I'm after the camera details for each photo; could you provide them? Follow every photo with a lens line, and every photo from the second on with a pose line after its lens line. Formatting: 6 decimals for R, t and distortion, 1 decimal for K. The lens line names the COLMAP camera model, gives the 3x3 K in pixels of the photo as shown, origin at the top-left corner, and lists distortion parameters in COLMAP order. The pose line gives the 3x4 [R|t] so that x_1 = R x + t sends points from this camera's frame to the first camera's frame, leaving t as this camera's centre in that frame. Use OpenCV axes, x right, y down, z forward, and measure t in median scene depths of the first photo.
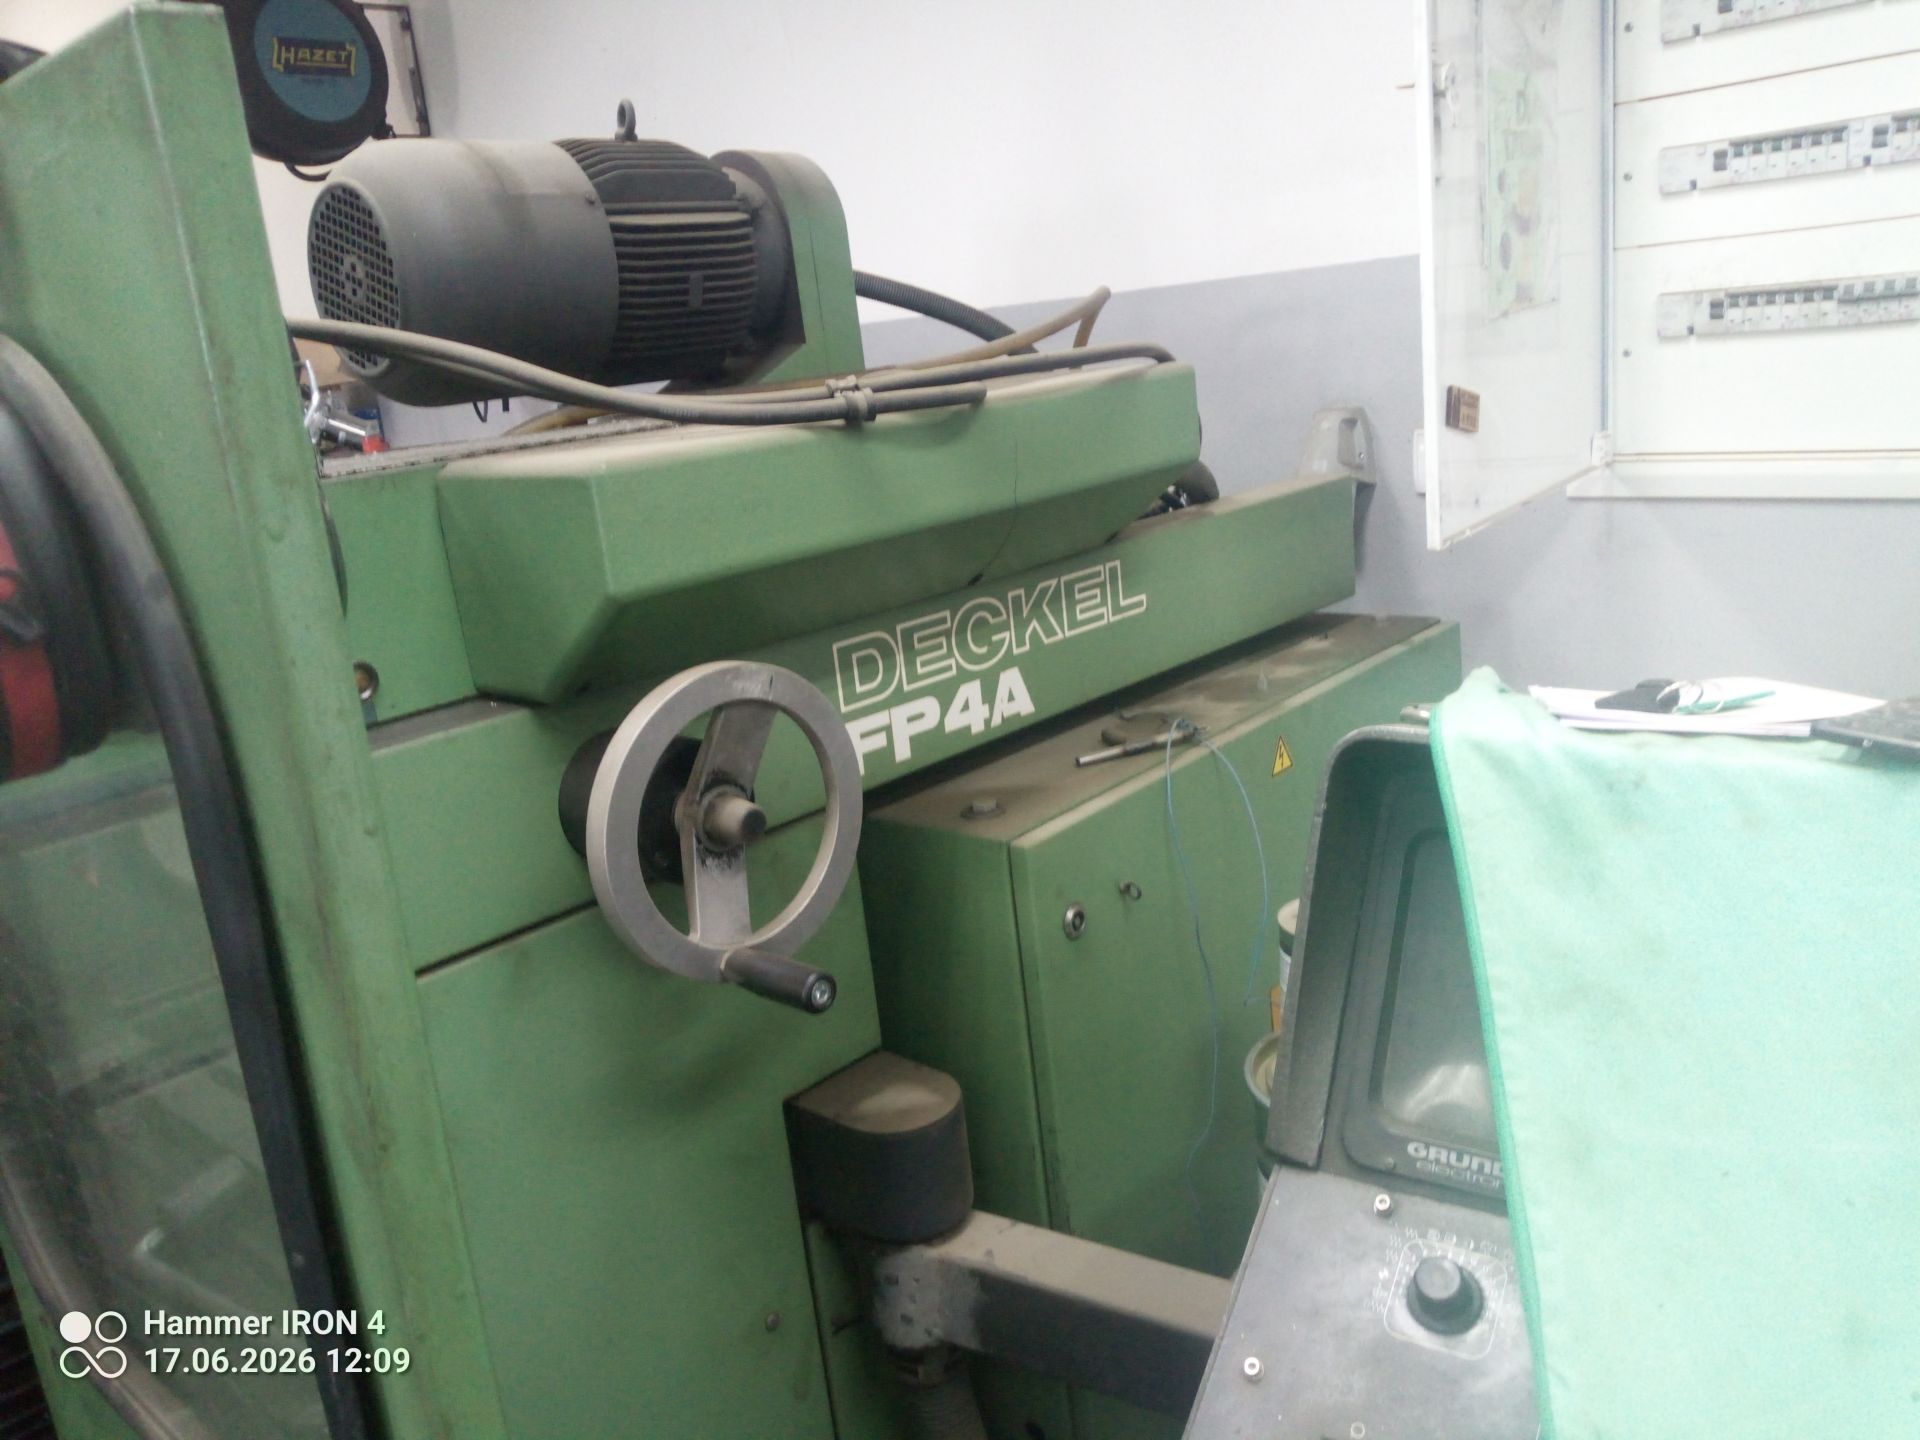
lens RADIAL K [[1514.1, 0, 959.1], [0, 1514.1, 725.8], [0, 0, 1]] dist [-0.002058, -0.001447]
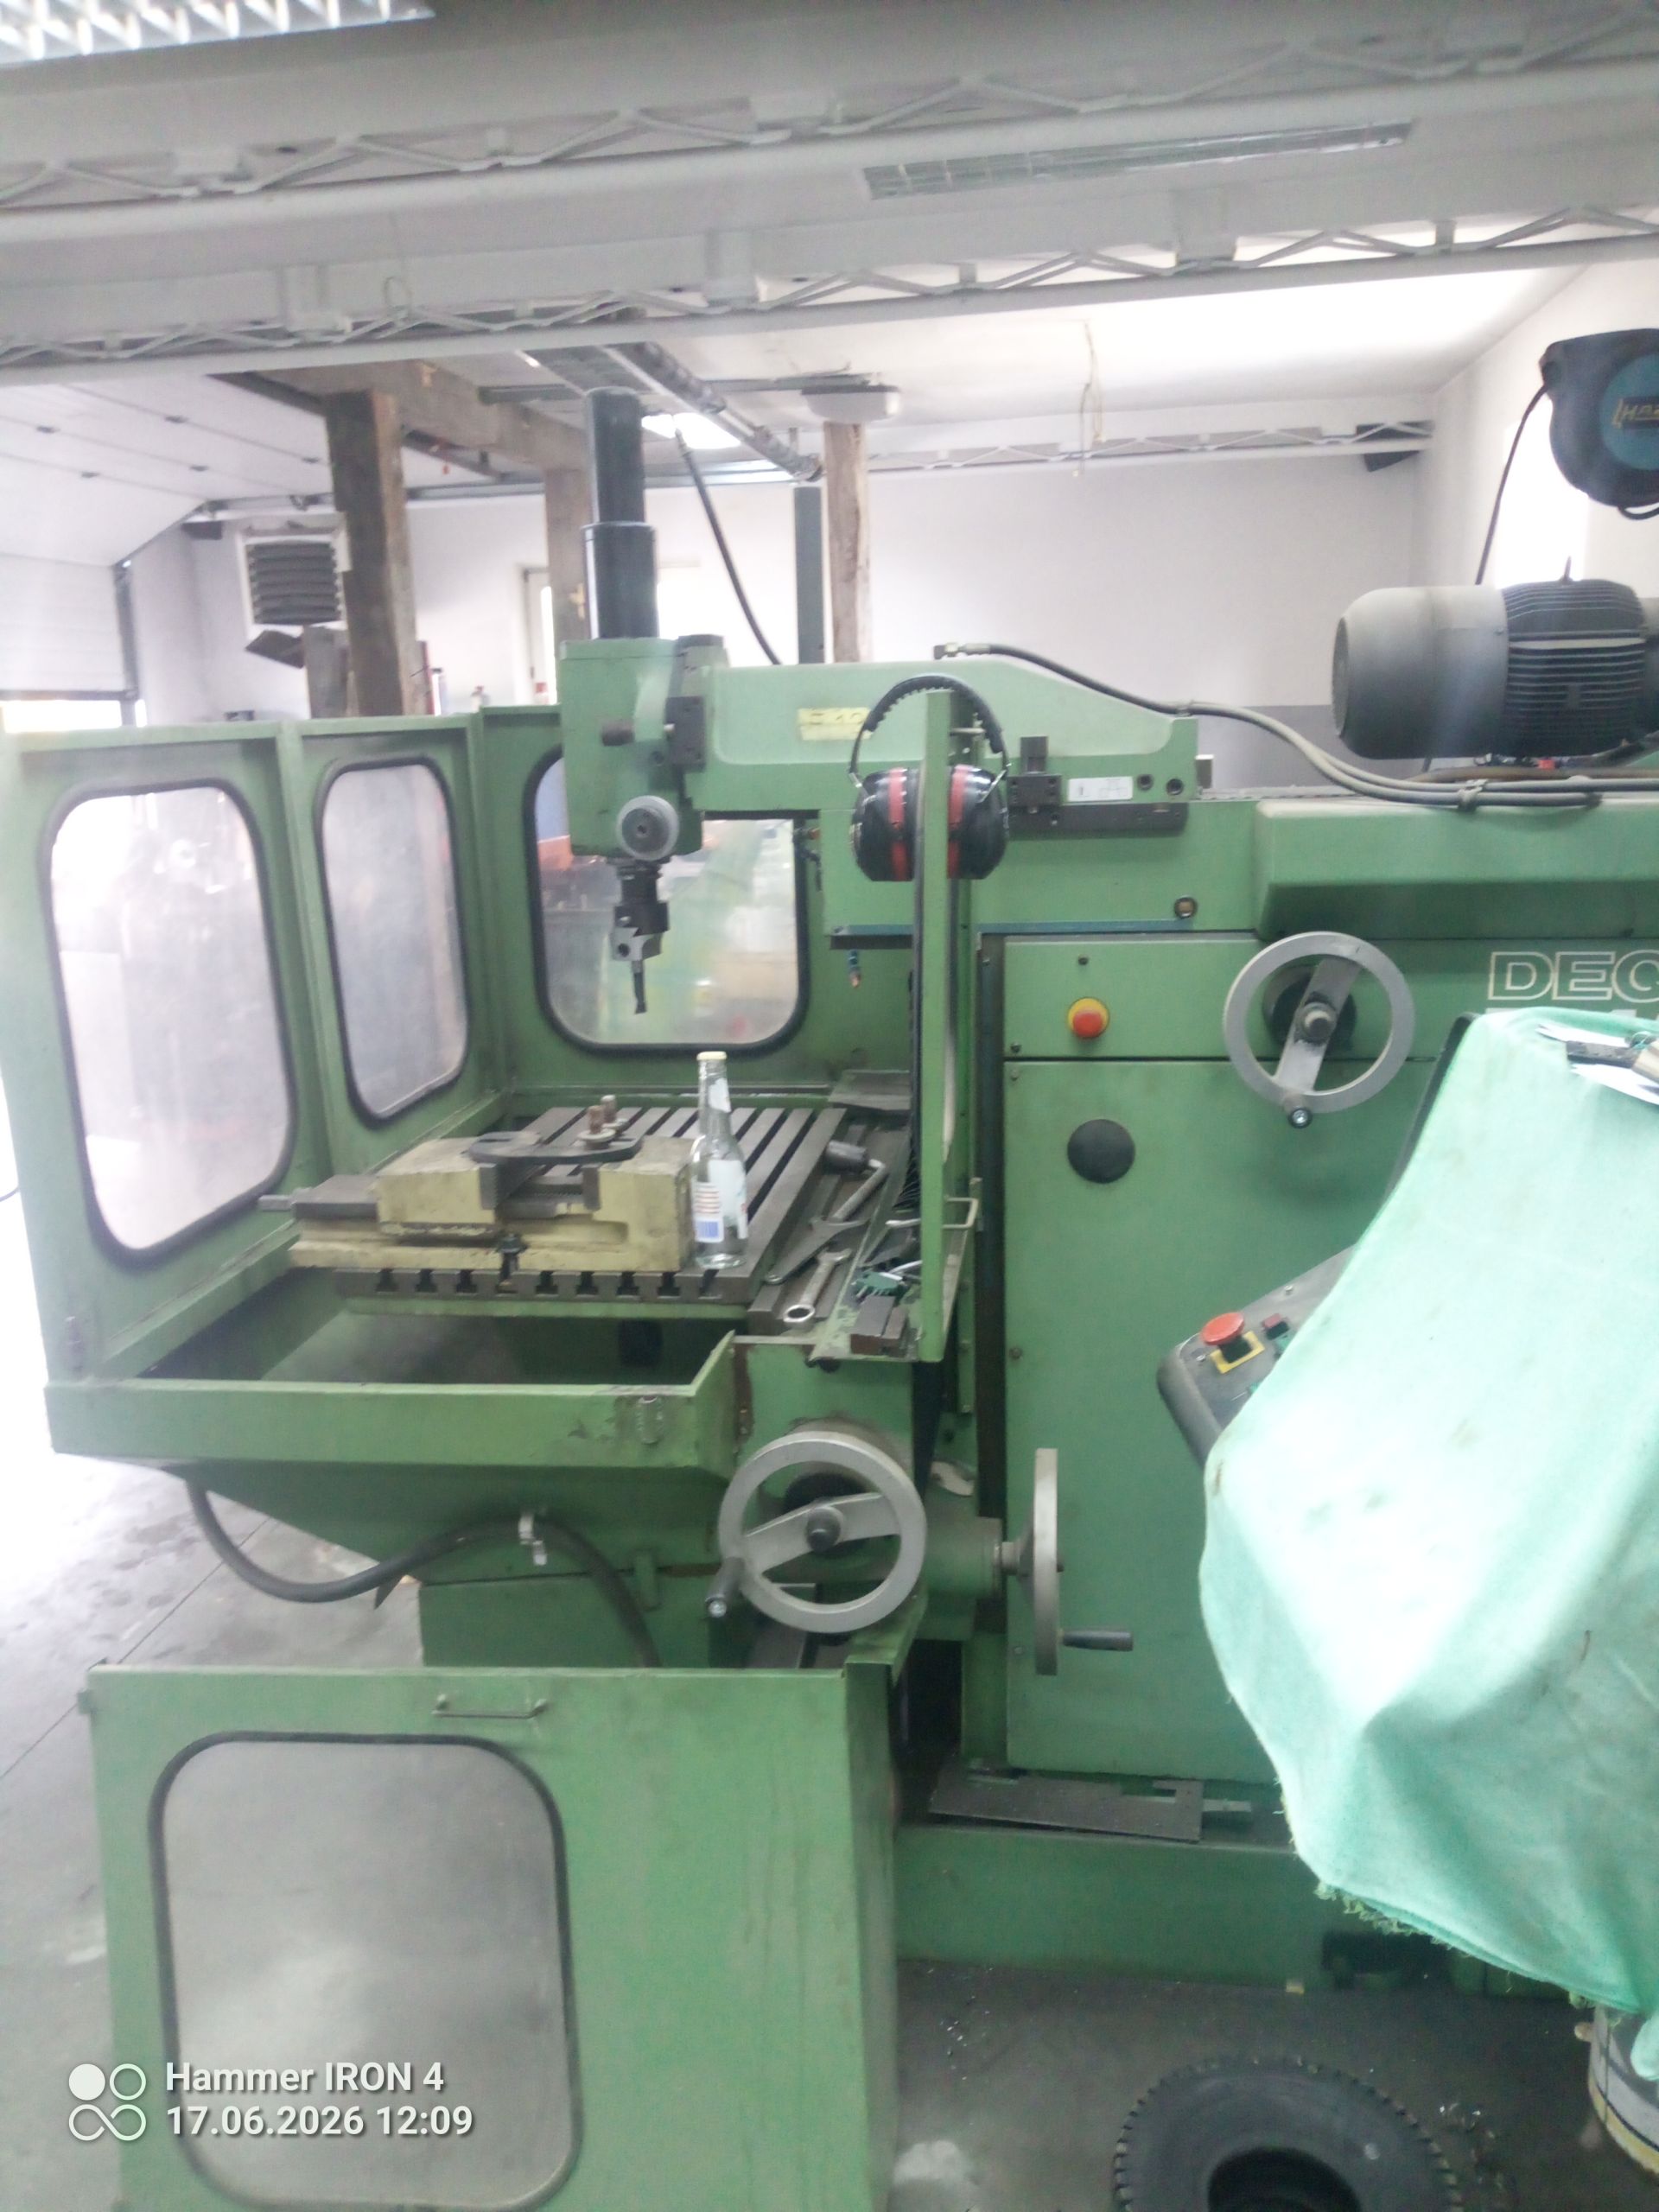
lens RADIAL K [[1744.3, 0, 828.2], [0, 1744.3, 1107.1], [0, 0, 1]] dist [-0.002058, -0.001447]
pose [[0.565990, 0.269941, -0.778965, 0.881408], [-0.239918, 0.957910, 0.157630, -0.020598], [0.788730, 0.097671, 0.606931, -0.515984]]
